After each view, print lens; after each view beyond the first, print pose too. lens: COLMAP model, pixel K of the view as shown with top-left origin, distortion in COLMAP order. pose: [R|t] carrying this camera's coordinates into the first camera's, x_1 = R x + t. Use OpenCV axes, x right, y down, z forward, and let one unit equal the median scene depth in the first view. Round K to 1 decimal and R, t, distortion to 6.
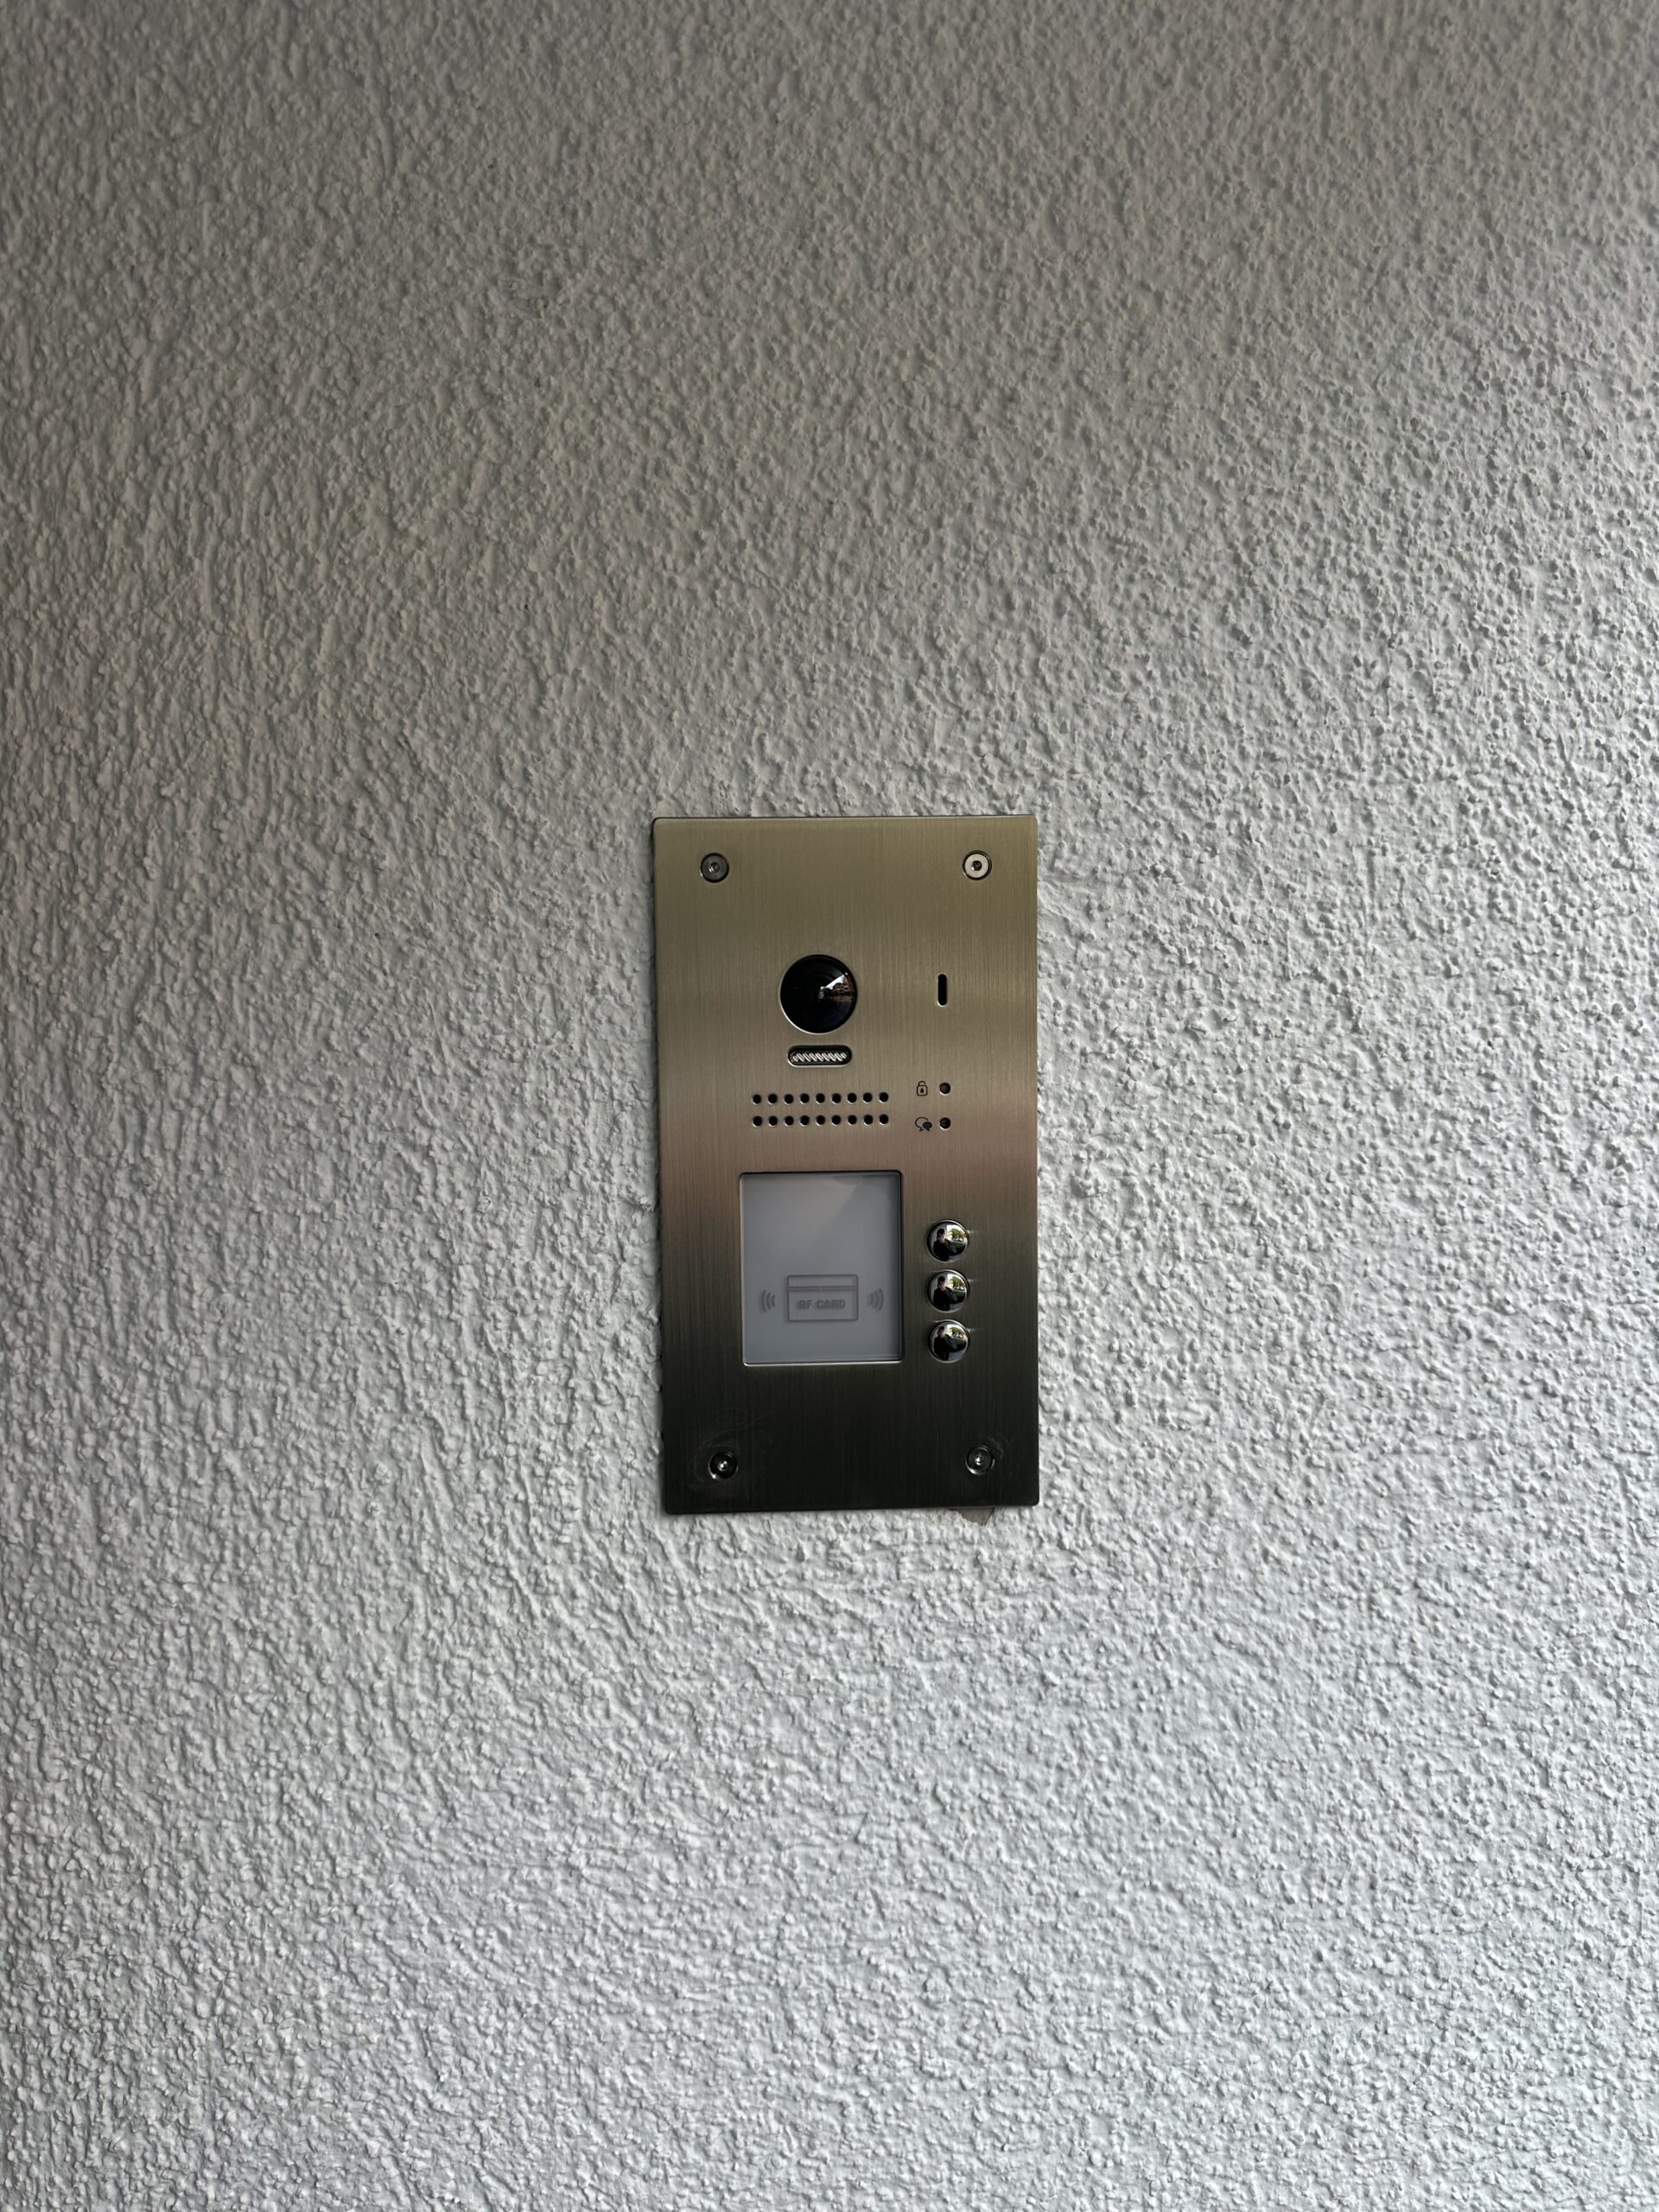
lens RADIAL K [[1568.9, 0, 827.9], [0, 1568.9, 1107.8], [0, 0, 1]] dist [-0.001851, -0.031306]
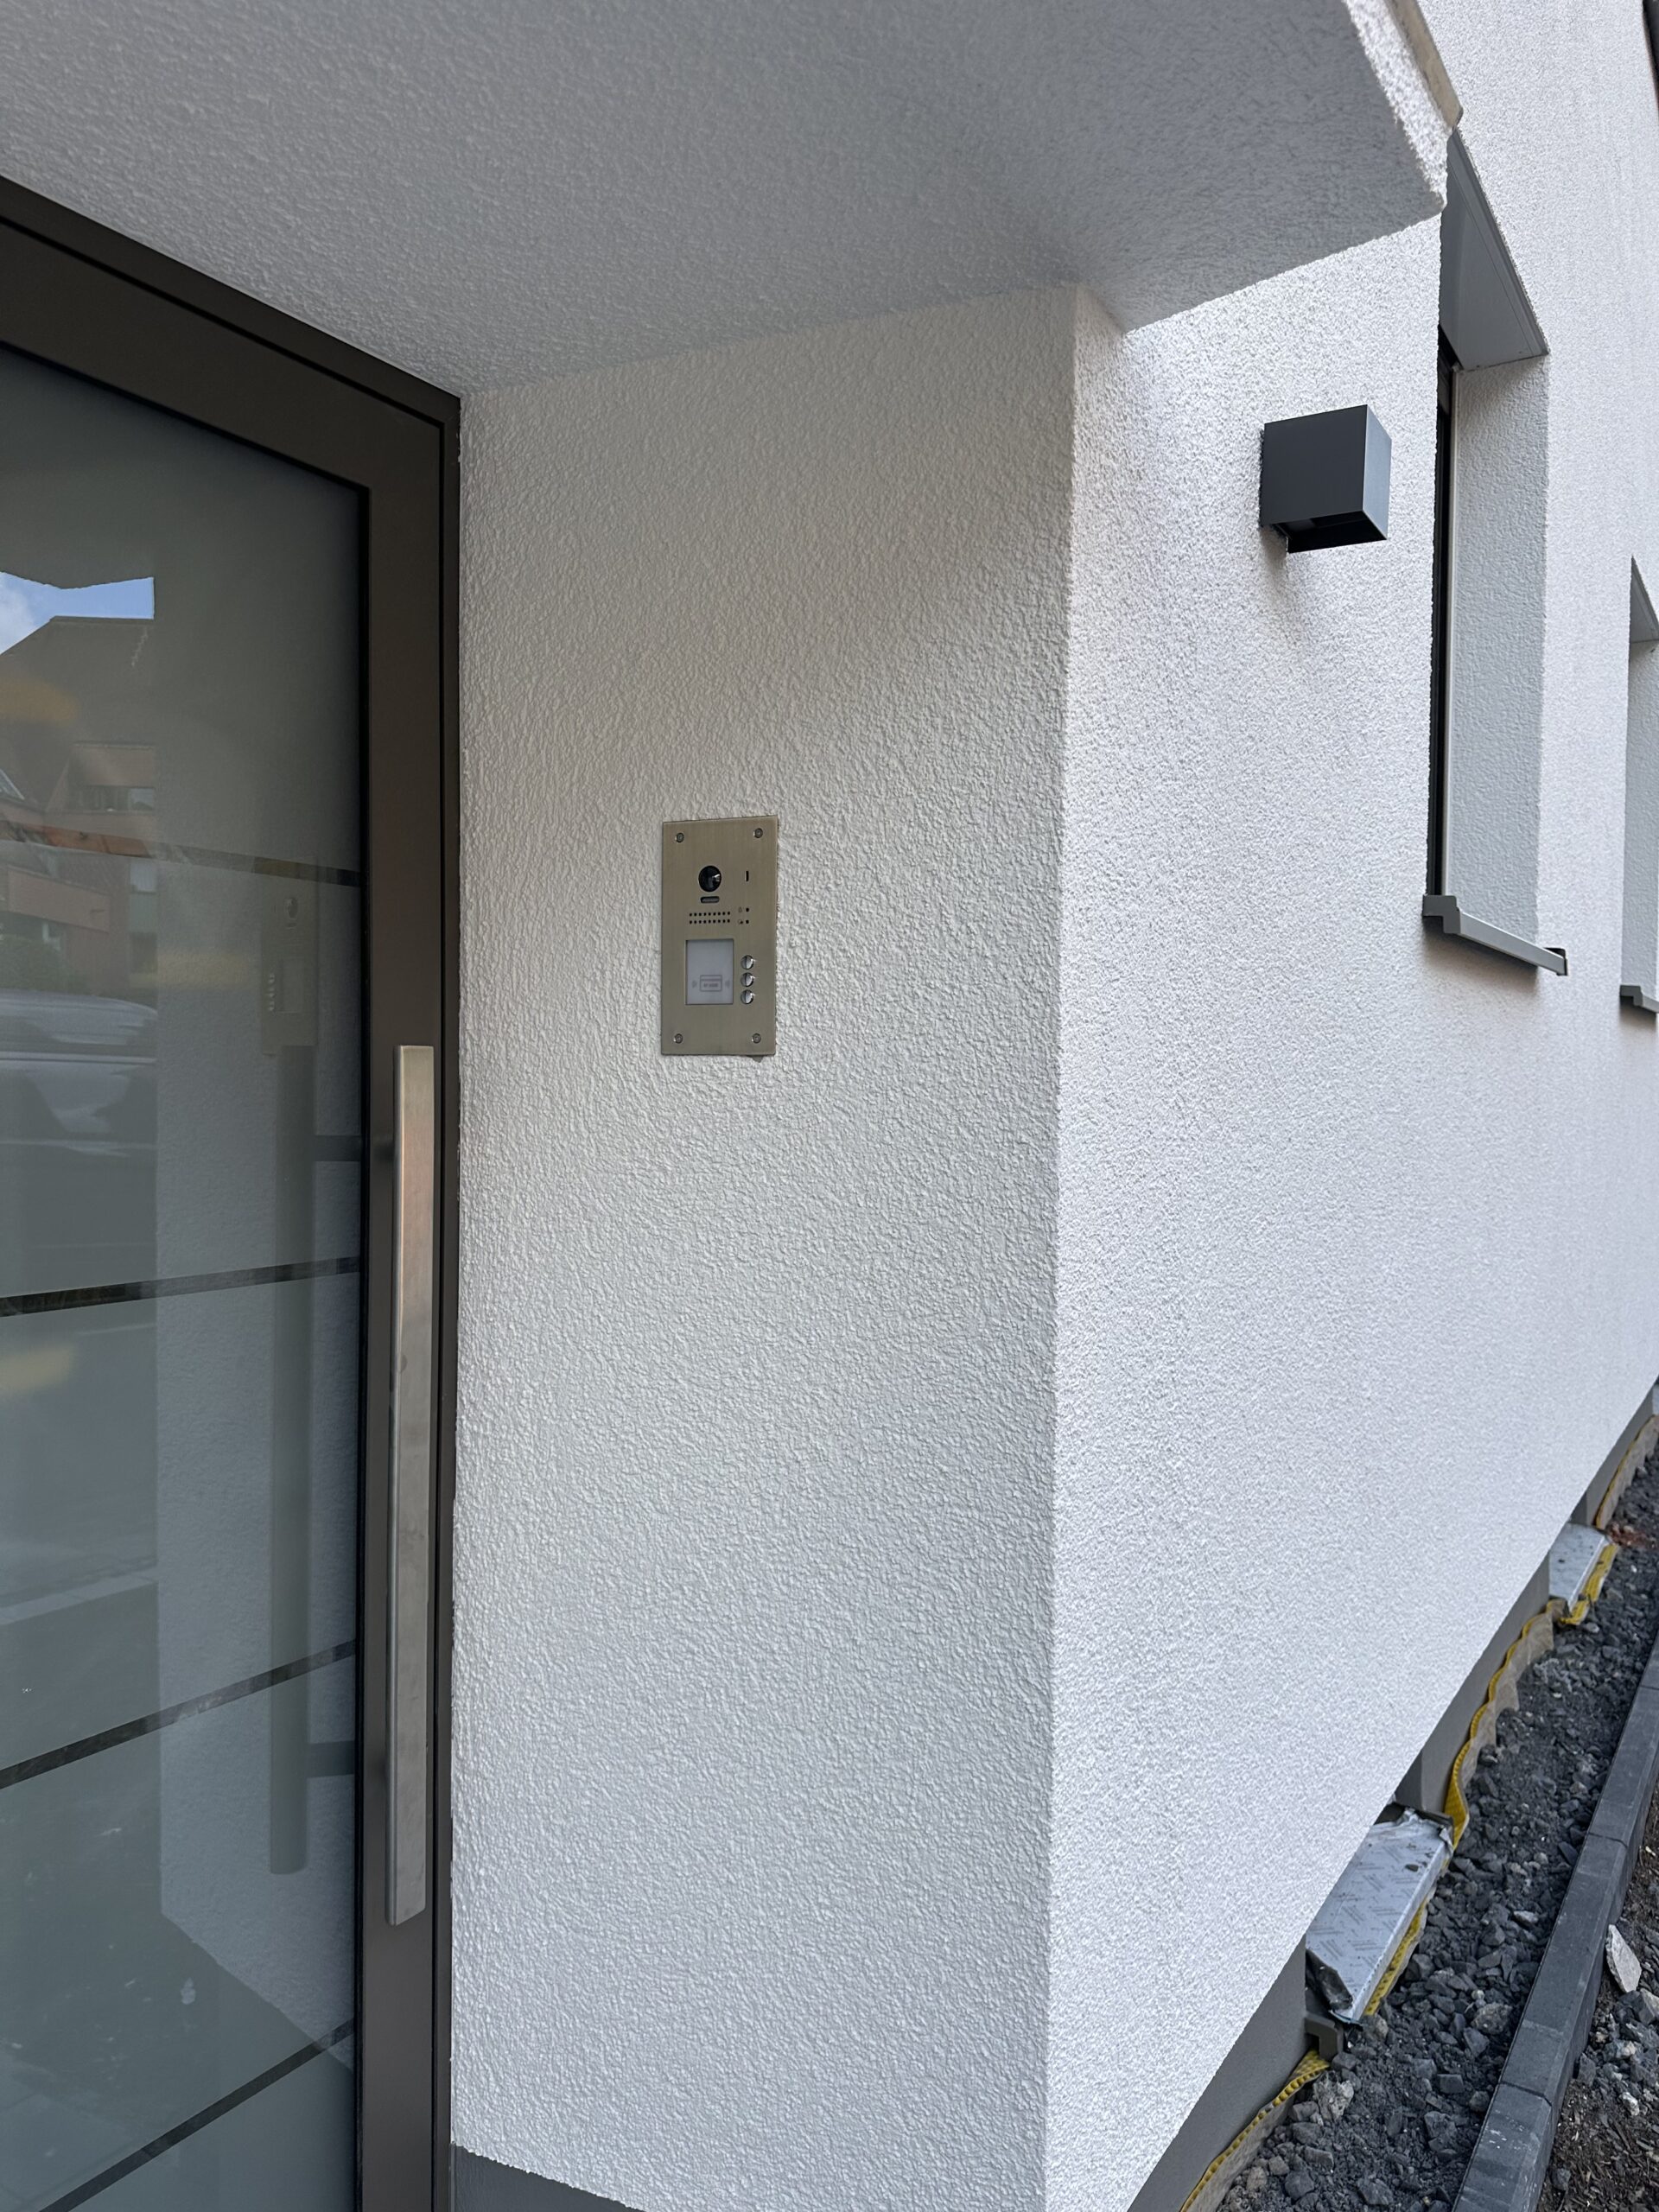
lens RADIAL K [[1568.9, 0, 830.3], [0, 1568.9, 1106.2], [0, 0, 1]] dist [-0.001851, -0.031306]
pose [[0.902284, 0.028263, -0.430214, 1.474746], [-0.042473, 0.998822, -0.023460, 0.413575], [0.429045, 0.039441, 0.902422, -1.558756]]
